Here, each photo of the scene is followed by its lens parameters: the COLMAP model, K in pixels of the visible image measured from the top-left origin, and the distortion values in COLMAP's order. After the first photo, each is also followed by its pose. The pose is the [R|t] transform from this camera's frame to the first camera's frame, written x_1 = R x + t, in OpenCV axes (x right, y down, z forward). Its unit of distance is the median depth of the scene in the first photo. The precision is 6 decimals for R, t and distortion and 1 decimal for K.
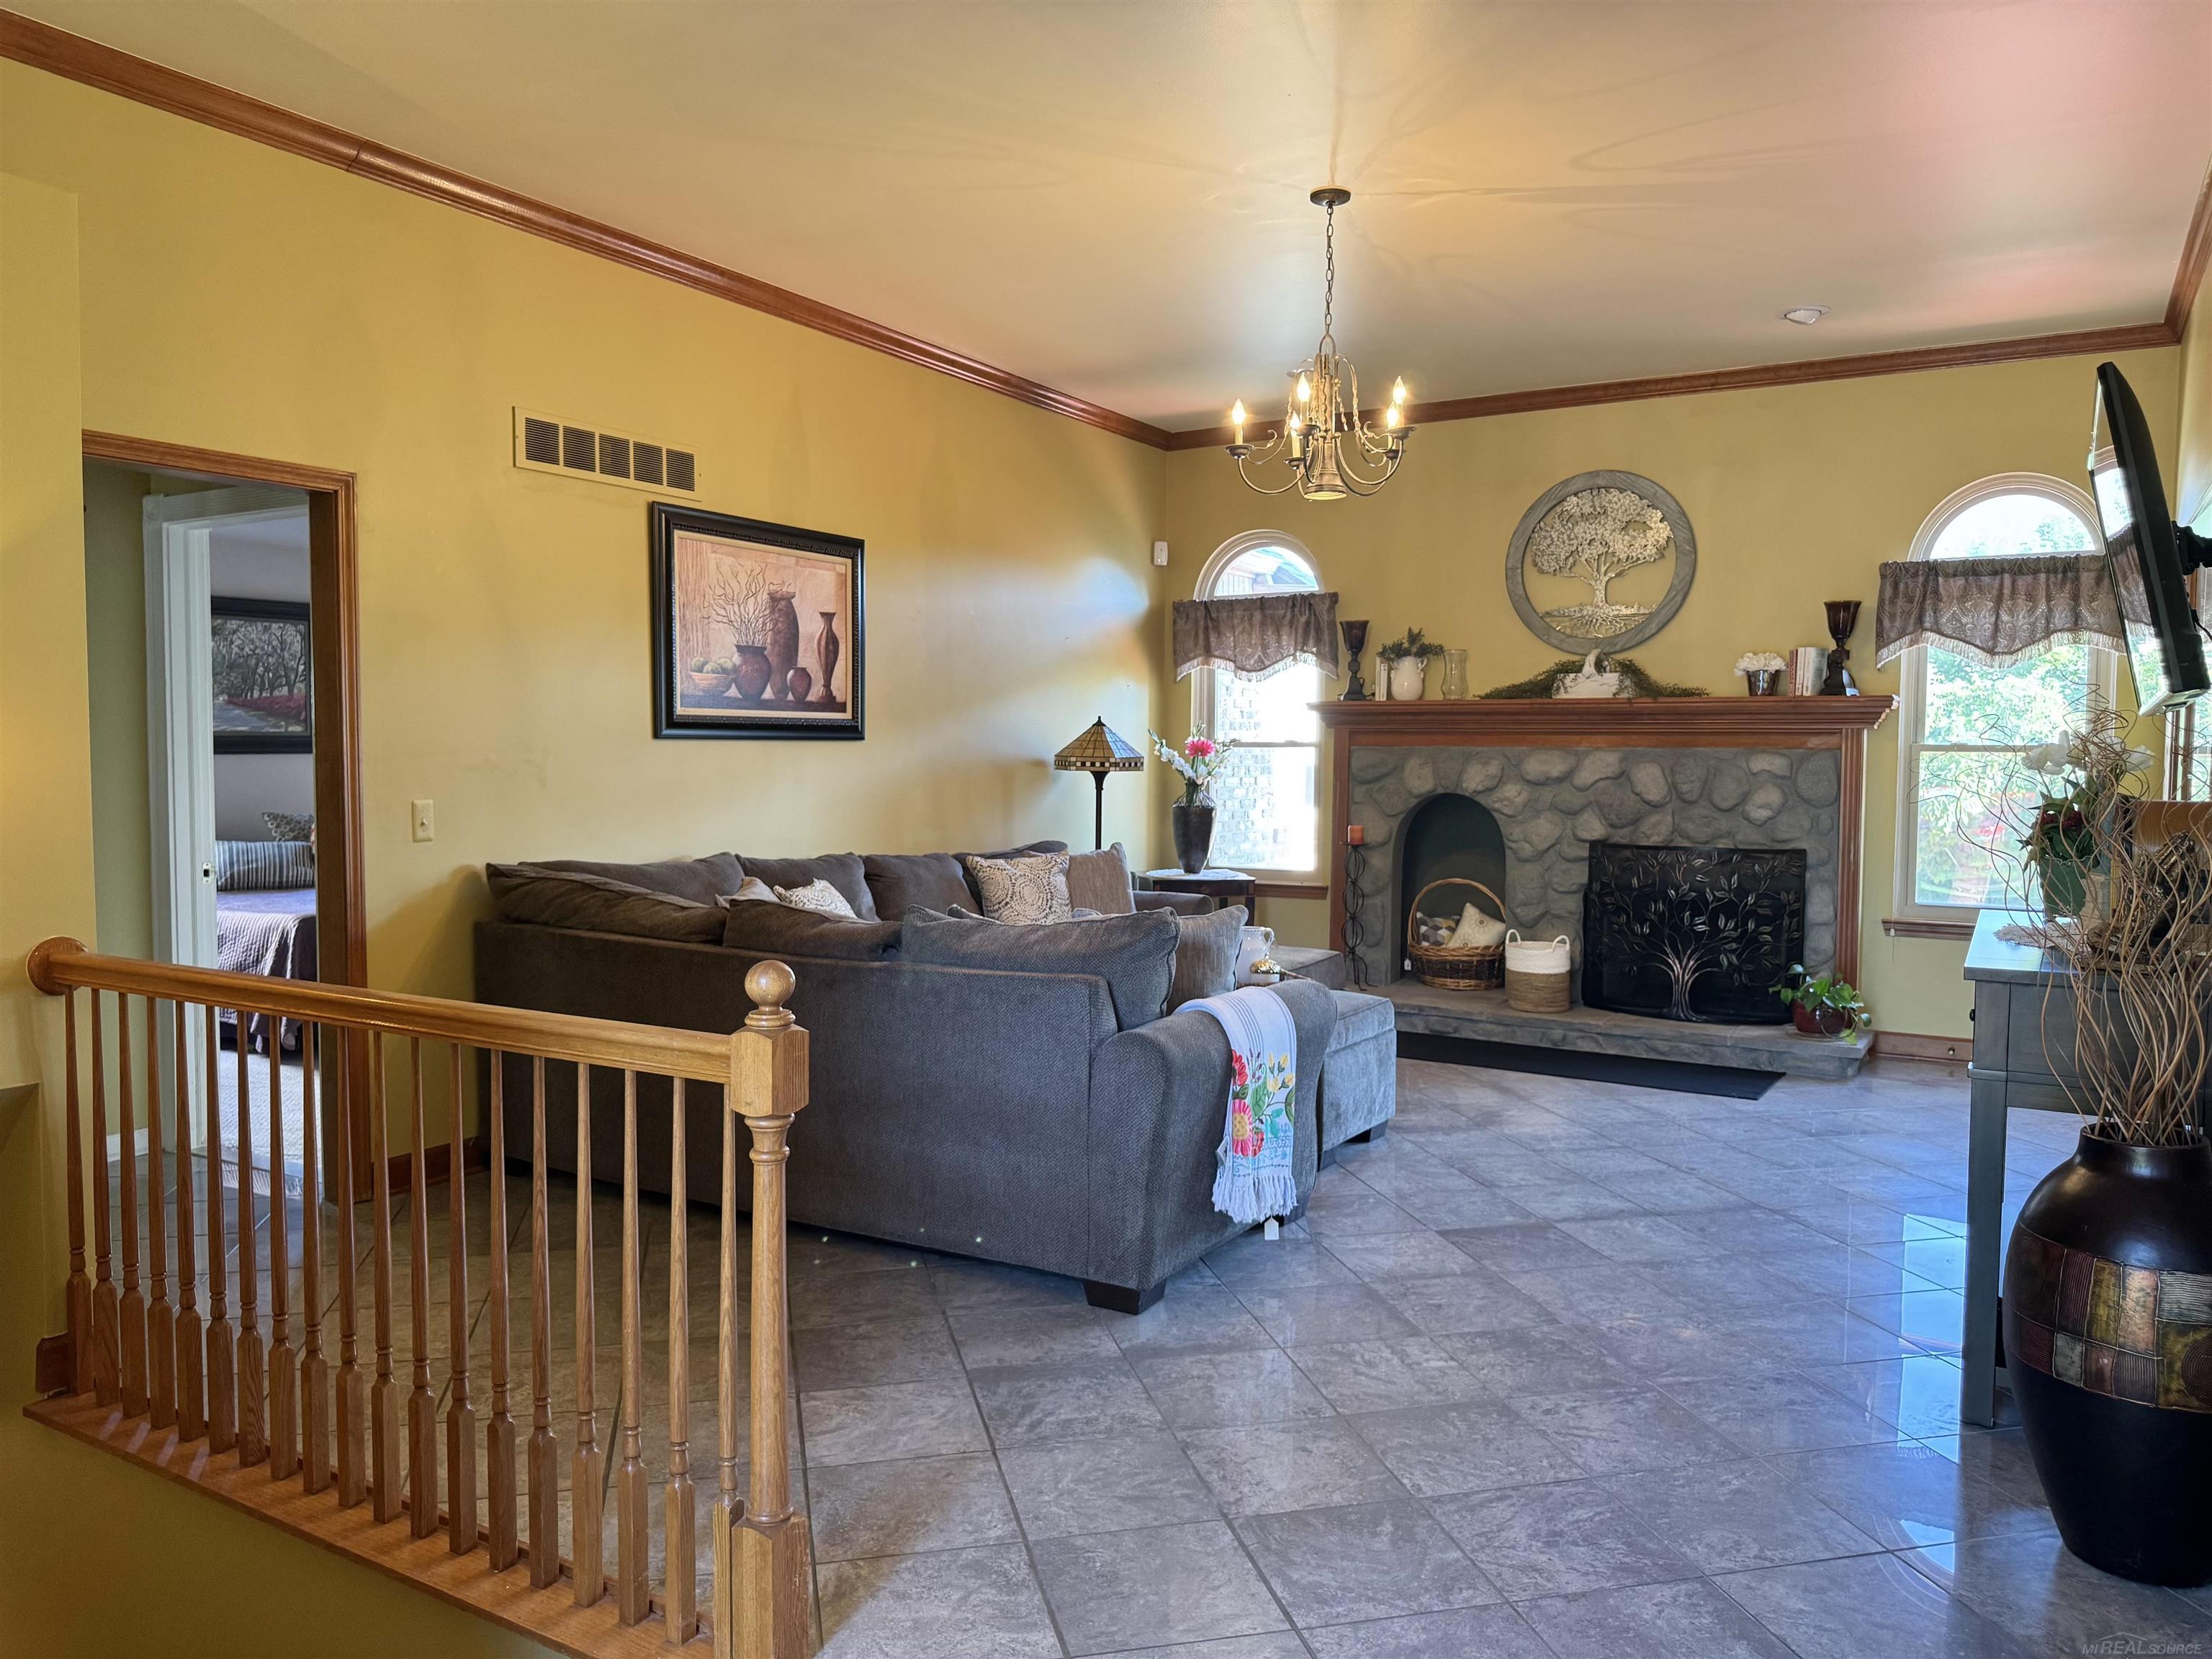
lens RADIAL K [[1554.2, 0, 1106.0], [0, 1554.2, 829.5], [0, 0, 1]] dist [0.144022, -0.285381]
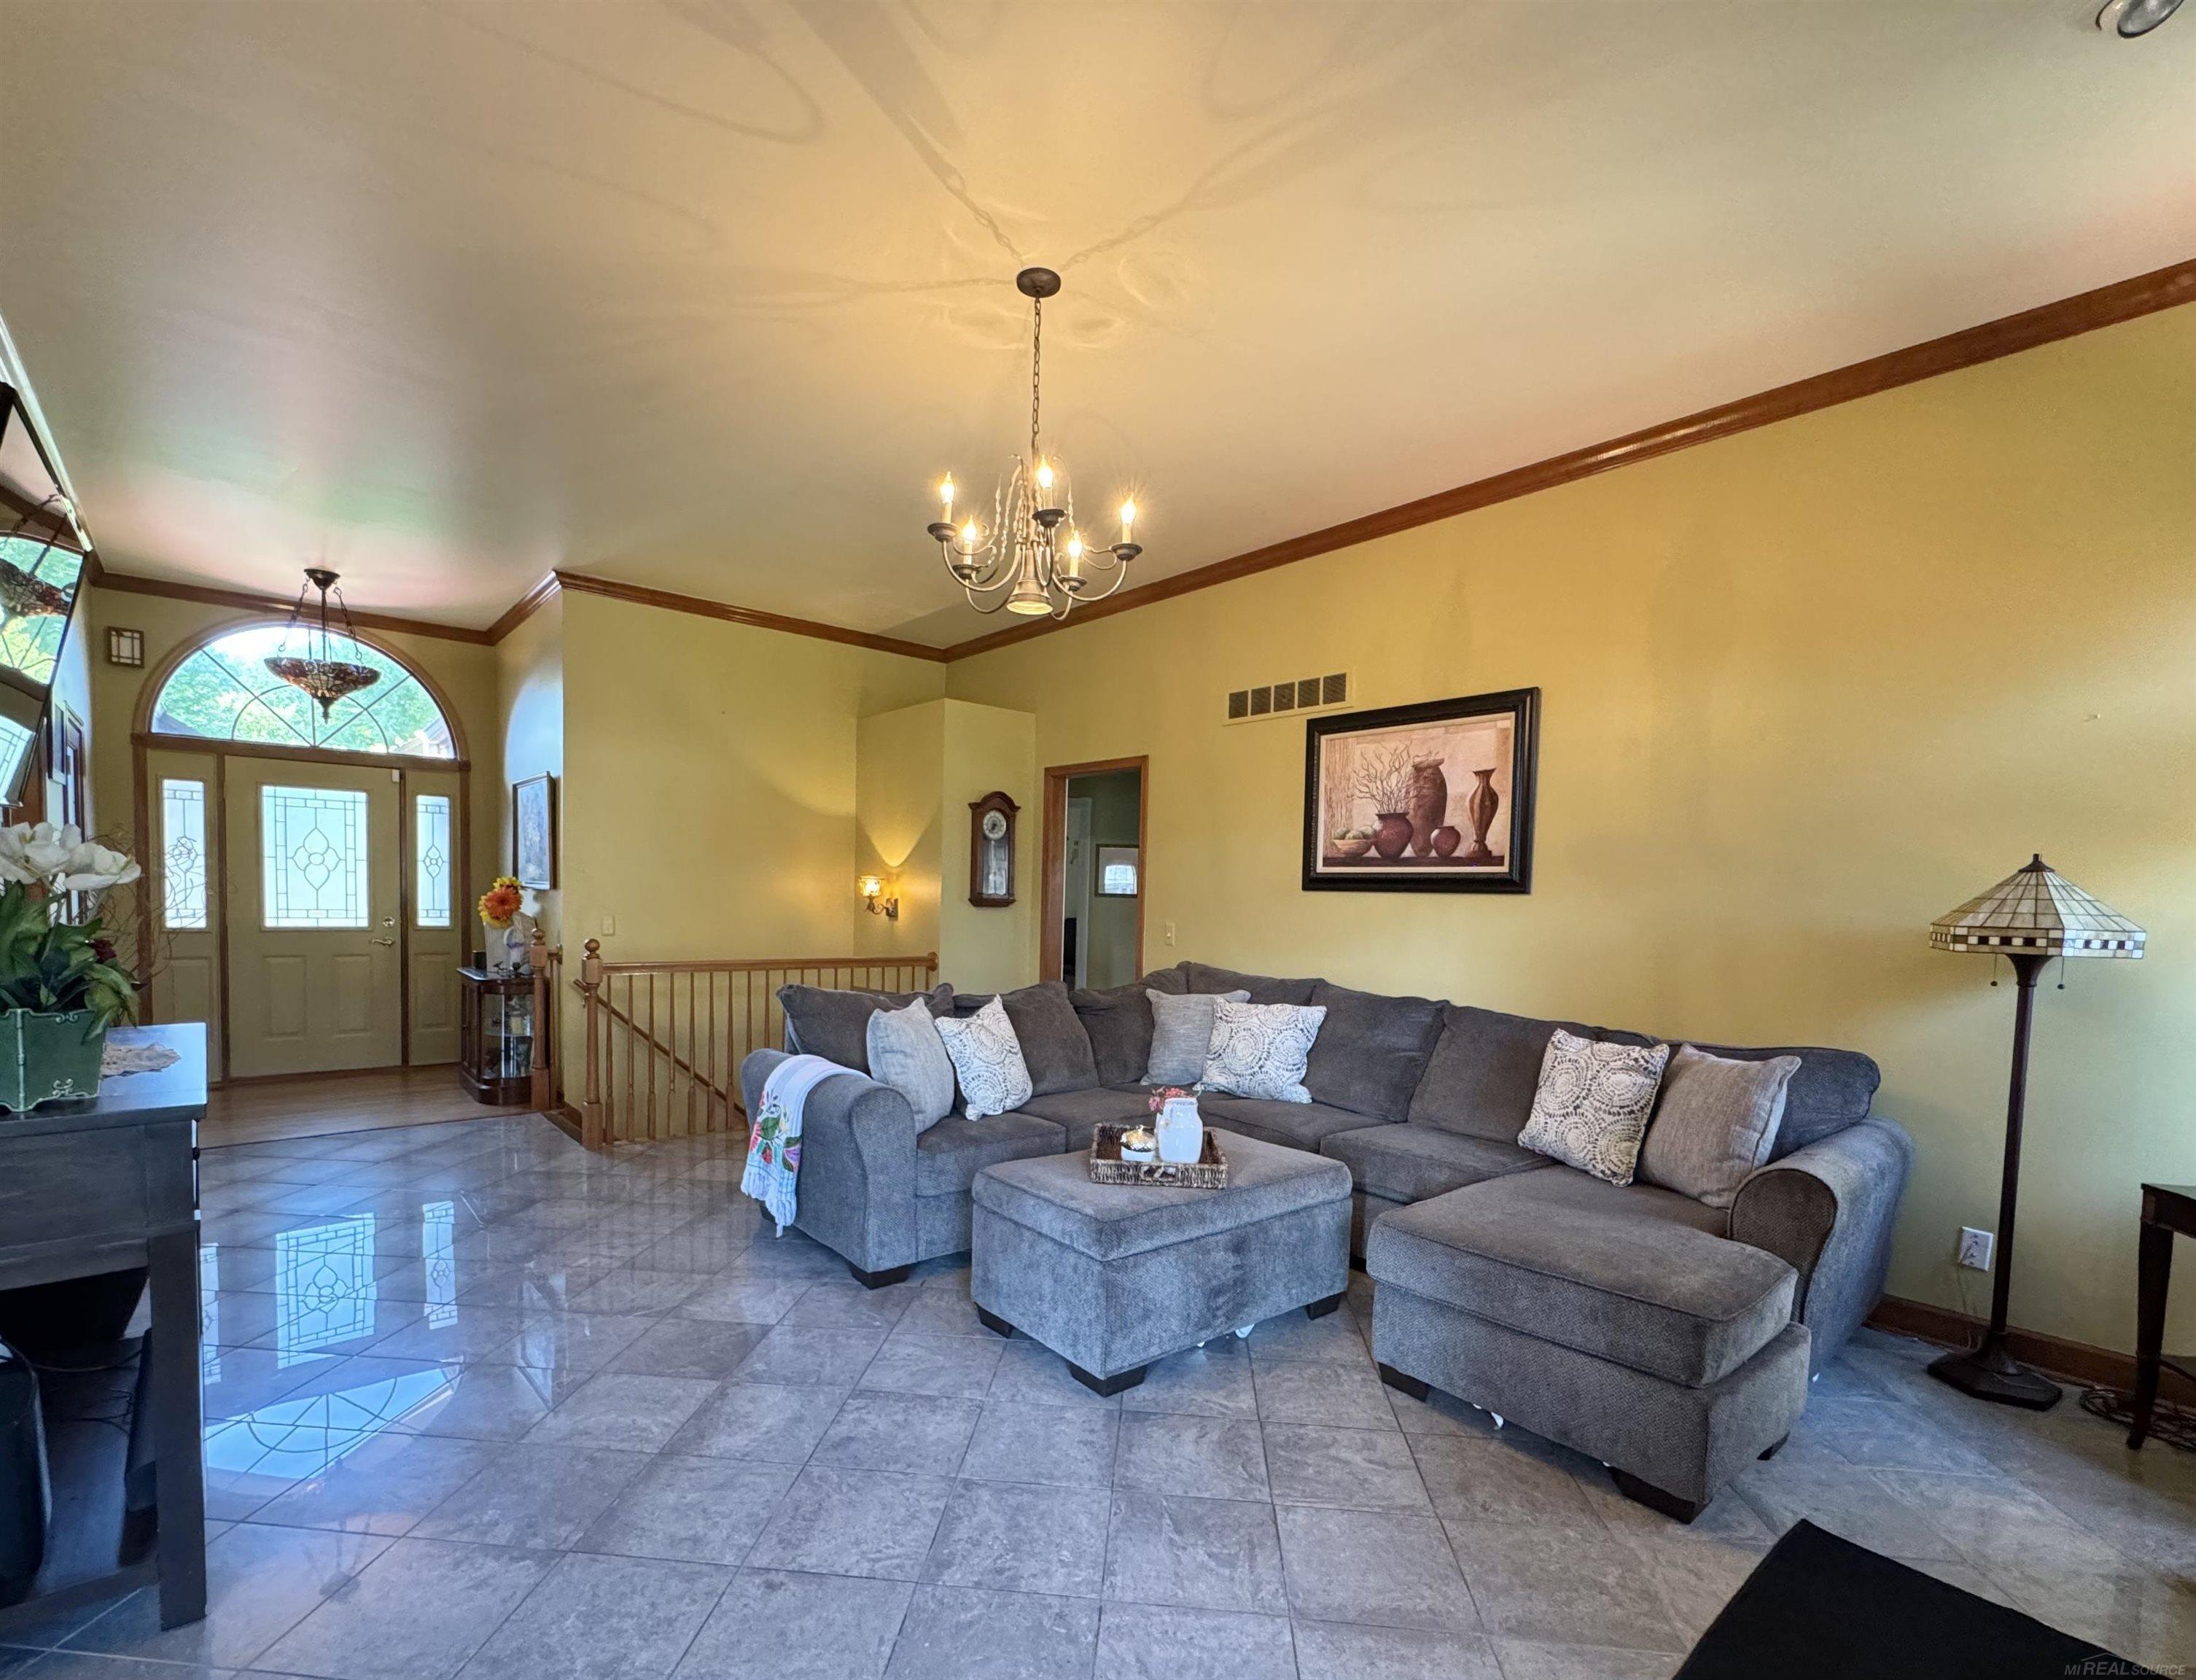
lens RADIAL K [[1007.8, 0, 1060.7], [0, 1007.8, 943.8], [0, 0, 1]] dist [-0.000407, 0.000089]
pose [[-0.334649, 0.030595, -0.941846, 0.486722], [-0.081354, 0.994803, 0.061221, -0.037814], [0.938825, 0.097110, -0.330421, 0.861605]]
